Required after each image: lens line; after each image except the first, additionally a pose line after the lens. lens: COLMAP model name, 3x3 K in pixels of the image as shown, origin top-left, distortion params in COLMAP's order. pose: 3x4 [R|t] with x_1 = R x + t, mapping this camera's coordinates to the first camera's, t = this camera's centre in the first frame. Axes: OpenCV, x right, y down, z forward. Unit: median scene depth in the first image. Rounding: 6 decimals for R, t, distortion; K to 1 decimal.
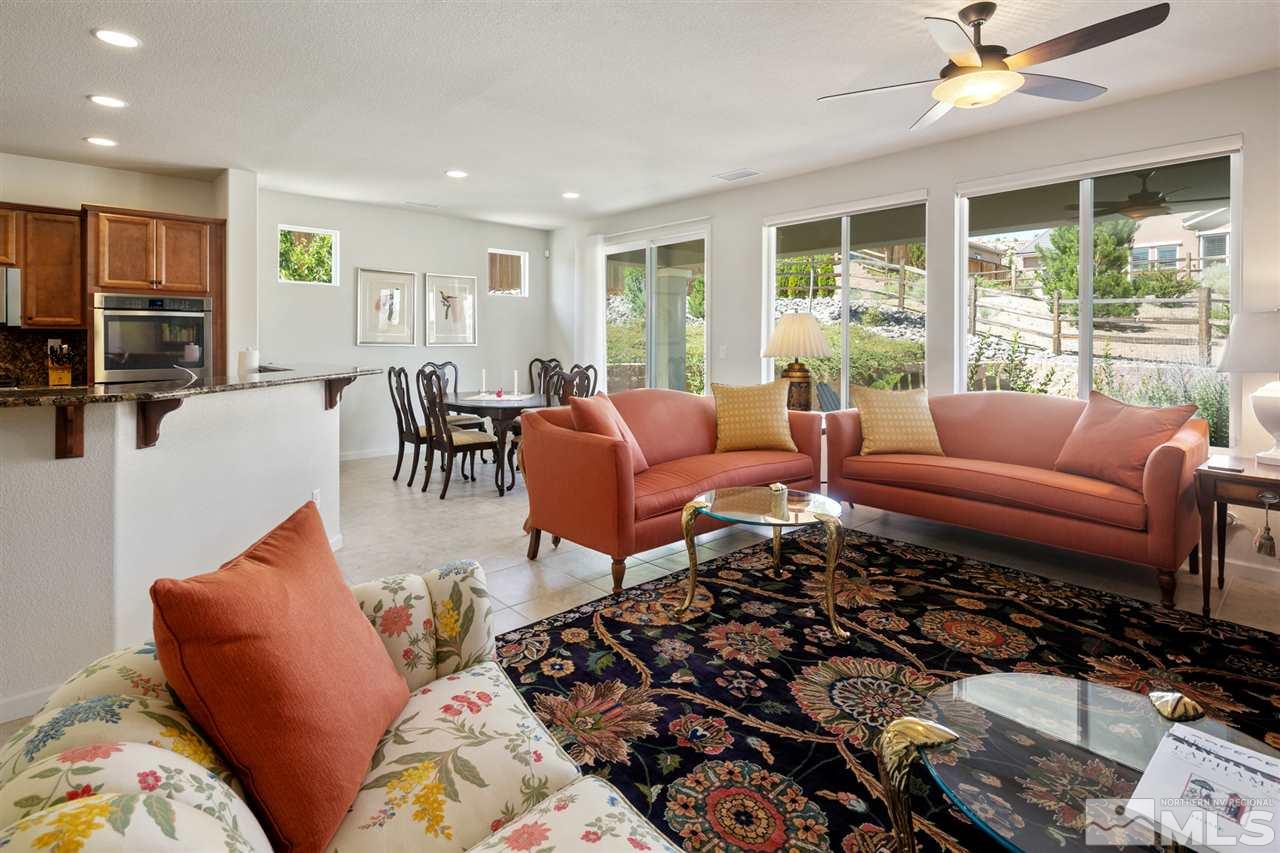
lens RADIAL K [[625.6, 0, 642.2], [0, 625.6, 341.2], [0, 0, 1]] dist [-0.001219, -0.000333]
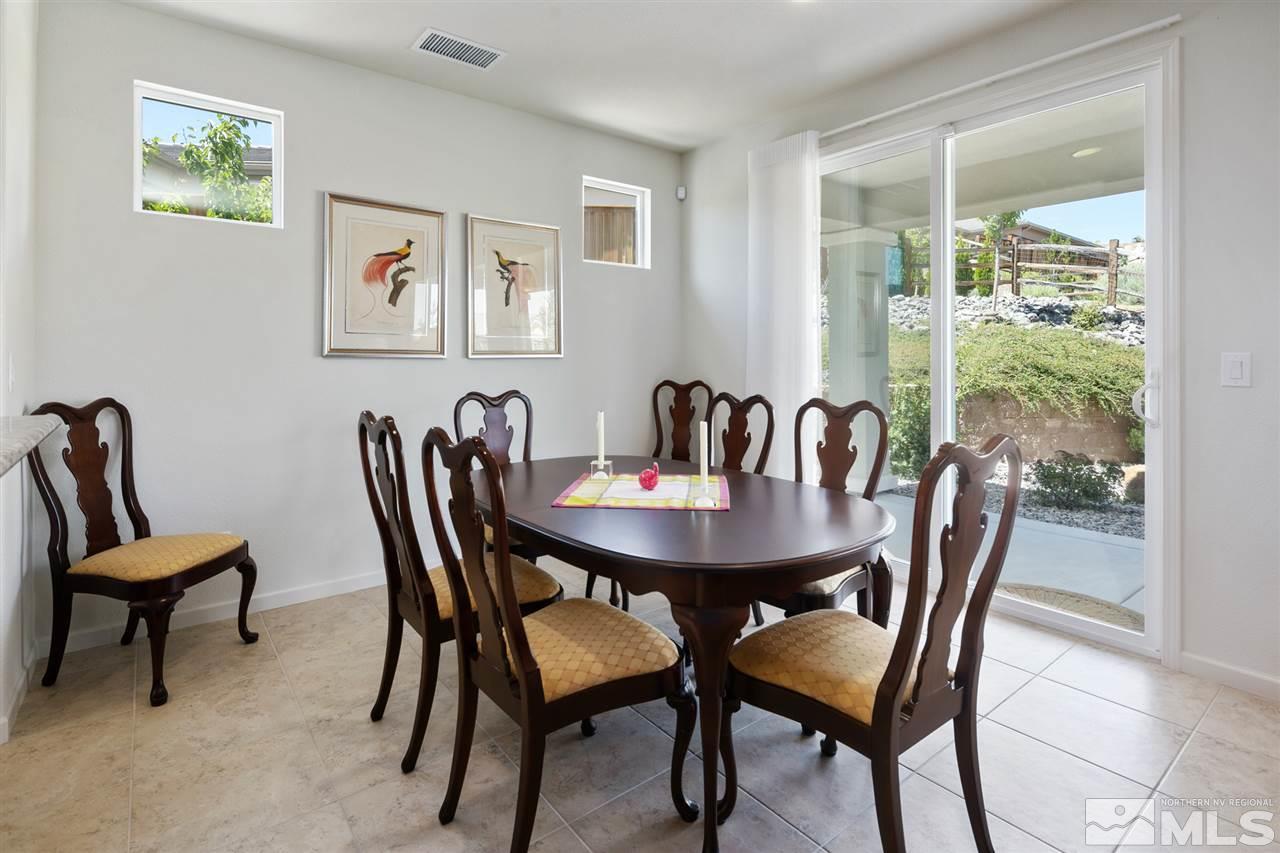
lens RADIAL K [[620.7, 0, 639.0], [0, 620.7, 356.3], [0, 0, 1]] dist [0.001739, 0.000608]
pose [[0.996516, -0.002284, -0.083365, -0.249065], [0.002364, 0.999997, 0.000865, 0.009193], [0.083363, -0.001059, 0.996519, 0.767452]]
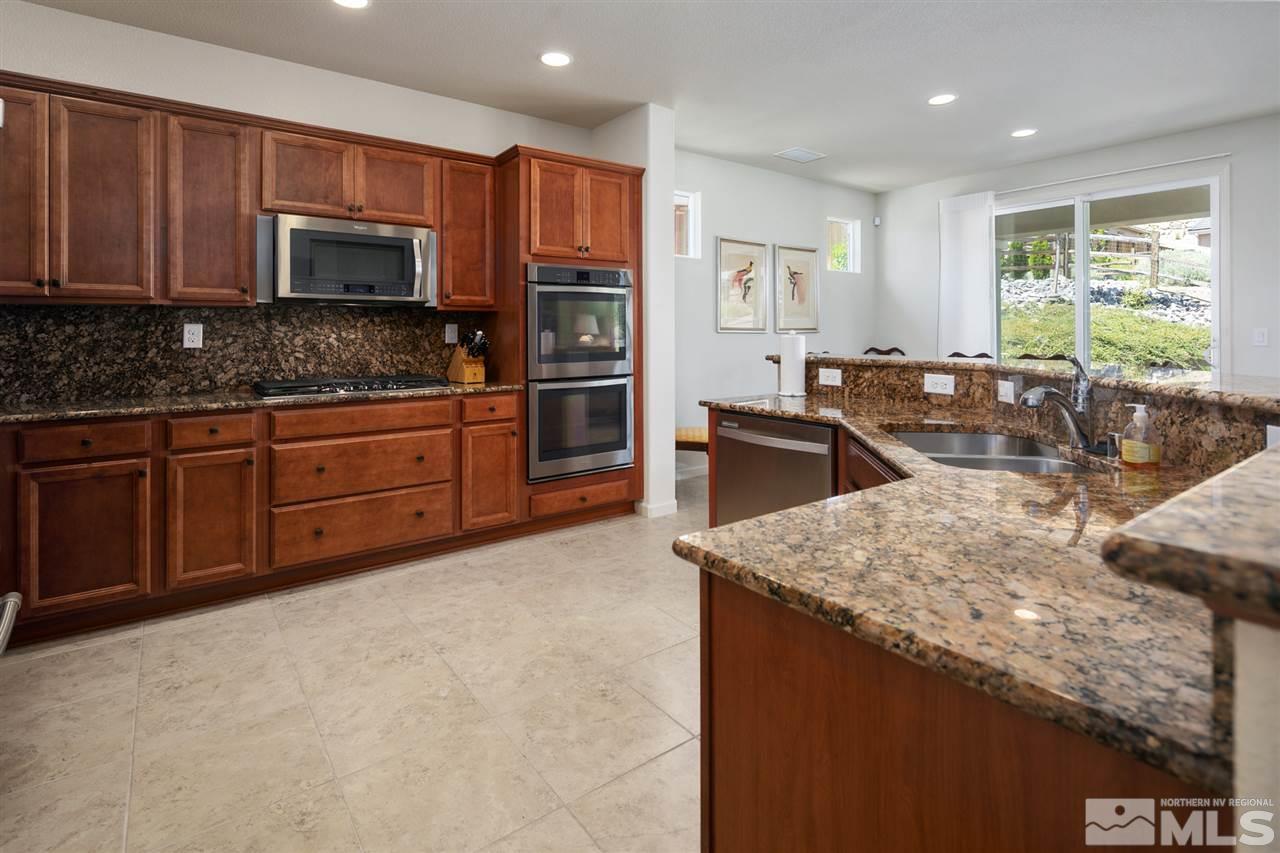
lens RADIAL K [[618.0, 0, 638.6], [0, 618.0, 330.9], [0, 0, 1]] dist [-0.000857, -0.000236]
pose [[0.994076, -0.005545, -0.108550, -0.655095], [0.005404, 0.999984, -0.001594, 0.007984], [0.108557, 0.000998, 0.994090, 0.265132]]
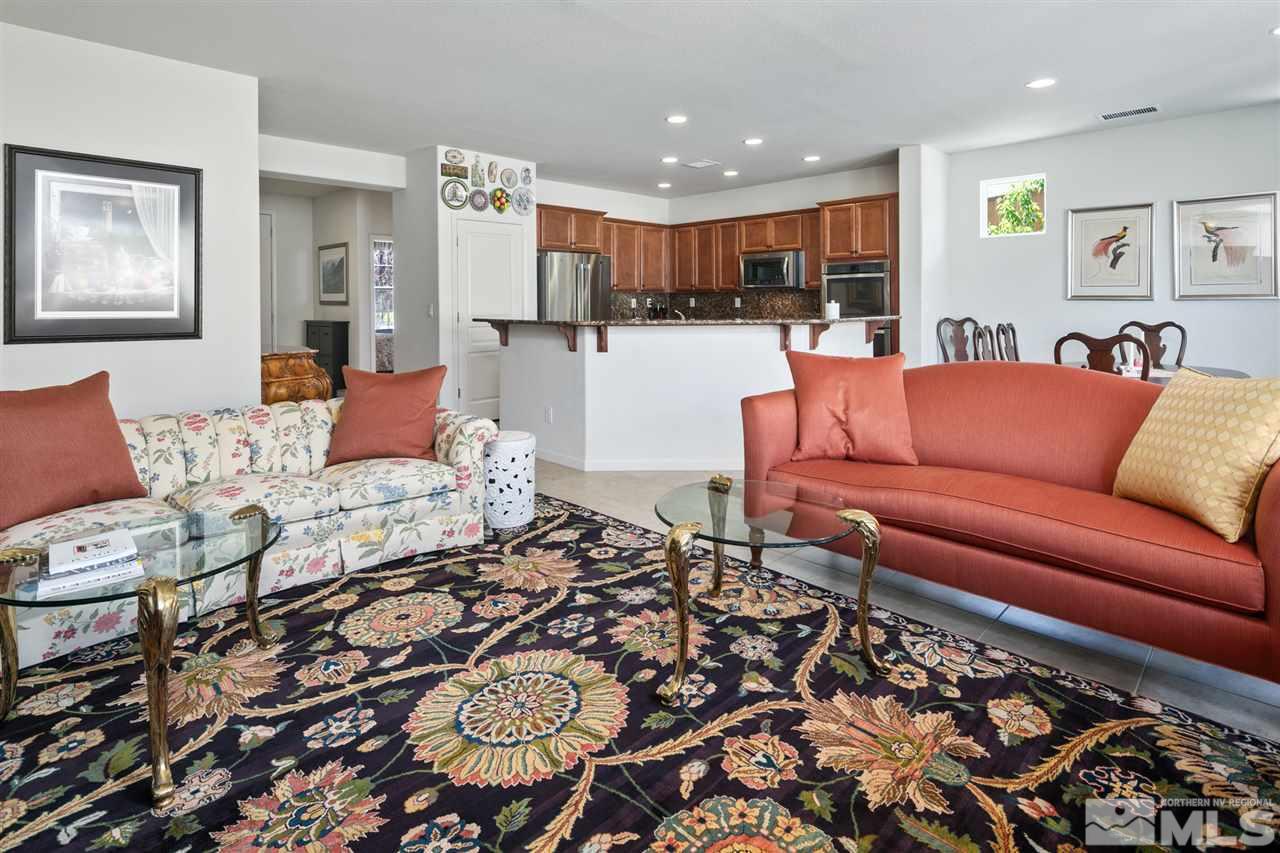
lens RADIAL K [[655.8, 0, 639.9], [0, 655.8, 307.6], [0, 0, 1]] dist [0.003551, 0.000280]
pose [[0.039473, 0.005077, -0.999208, 0.594539], [0.005966, 0.999968, 0.005317, 0.012425], [0.999203, -0.006171, 0.039441, 0.519607]]
